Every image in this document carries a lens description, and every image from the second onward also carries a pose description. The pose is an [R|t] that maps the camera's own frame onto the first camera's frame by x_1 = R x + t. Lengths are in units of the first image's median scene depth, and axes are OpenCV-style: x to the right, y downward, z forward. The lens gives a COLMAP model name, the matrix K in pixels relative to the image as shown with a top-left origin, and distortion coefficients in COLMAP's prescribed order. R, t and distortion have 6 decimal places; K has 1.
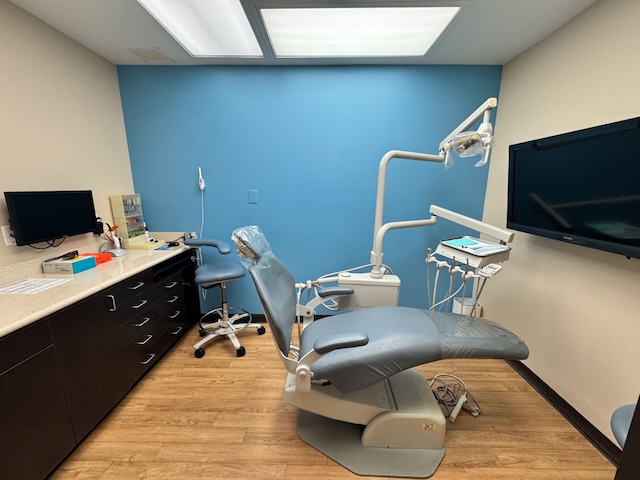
lens RADIAL K [[254.5, 0, 316.6], [0, 254.5, 236.2], [0, 0, 1]] dist [-0.001970, 0.000683]
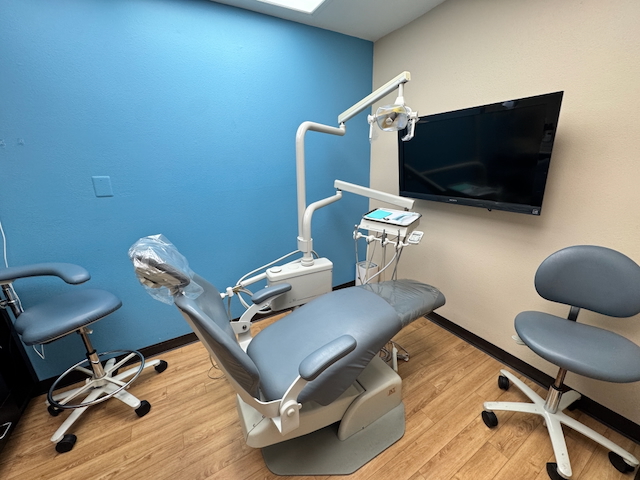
lens RADIAL K [[254.5, 0, 309.3], [0, 254.5, 236.9], [0, 0, 1]] dist [-0.001970, 0.000683]
pose [[0.852201, -0.183959, 0.489808, -0.194682], [0.135658, 0.981826, 0.132720, -0.058482], [-0.505322, -0.046658, 0.861669, 0.212580]]
